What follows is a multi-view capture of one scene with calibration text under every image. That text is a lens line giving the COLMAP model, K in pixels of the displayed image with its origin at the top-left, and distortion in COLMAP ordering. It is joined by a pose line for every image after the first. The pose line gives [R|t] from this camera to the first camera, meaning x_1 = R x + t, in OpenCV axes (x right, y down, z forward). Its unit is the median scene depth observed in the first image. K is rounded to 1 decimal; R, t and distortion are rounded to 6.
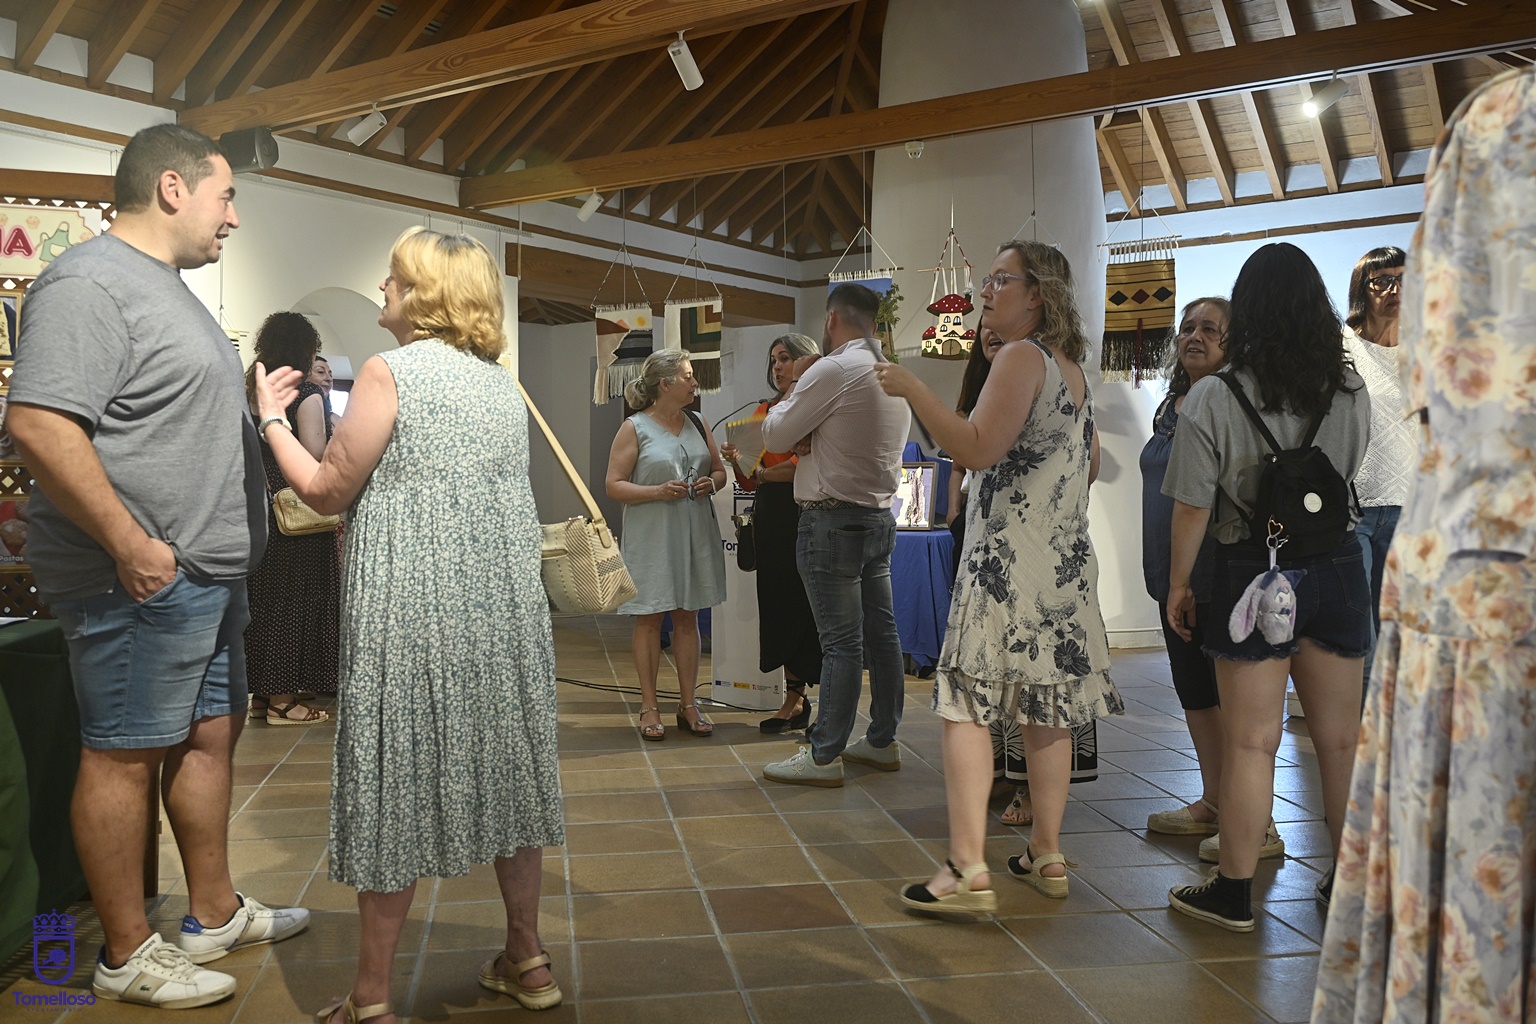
lens RADIAL K [[1235.6, 0, 768.0], [0, 1235.6, 512.0], [0, 0, 1]] dist [0.004199, 0.001132]
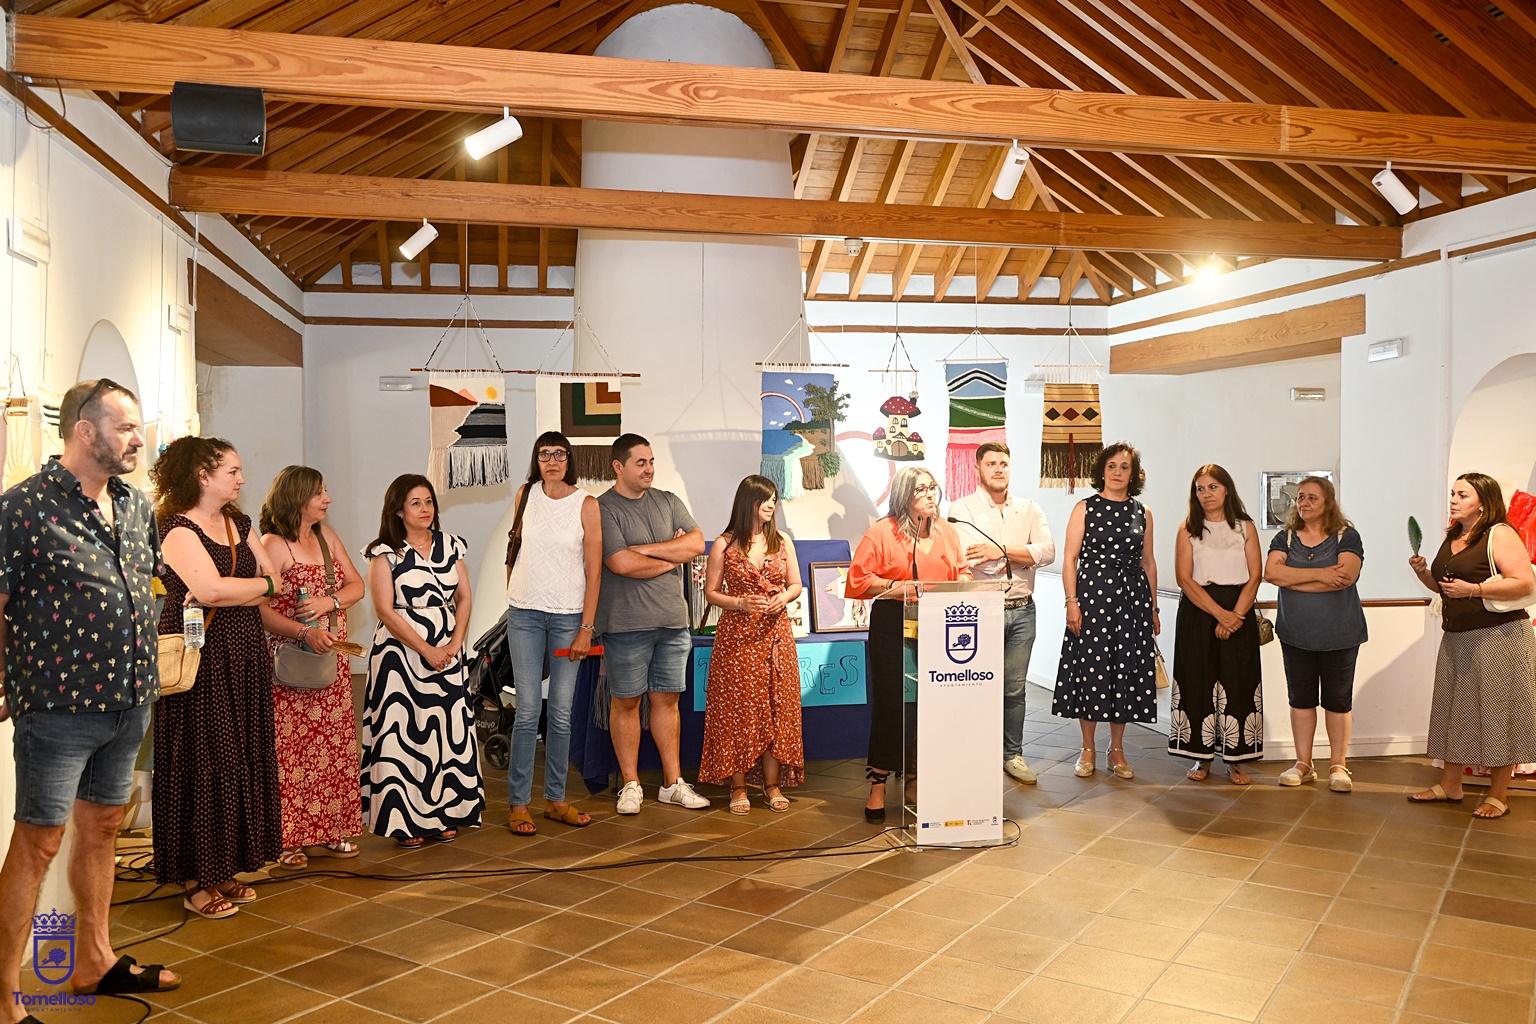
lens RADIAL K [[1235.6, 0, 768.0], [0, 1235.6, 512.0], [0, 0, 1]] dist [0.004199, 0.001132]
pose [[0.704248, -0.021012, 0.709643, -0.688117], [0.029385, 0.999568, 0.000435, -0.089624], [-0.709345, 0.020547, 0.704561, 0.381963]]
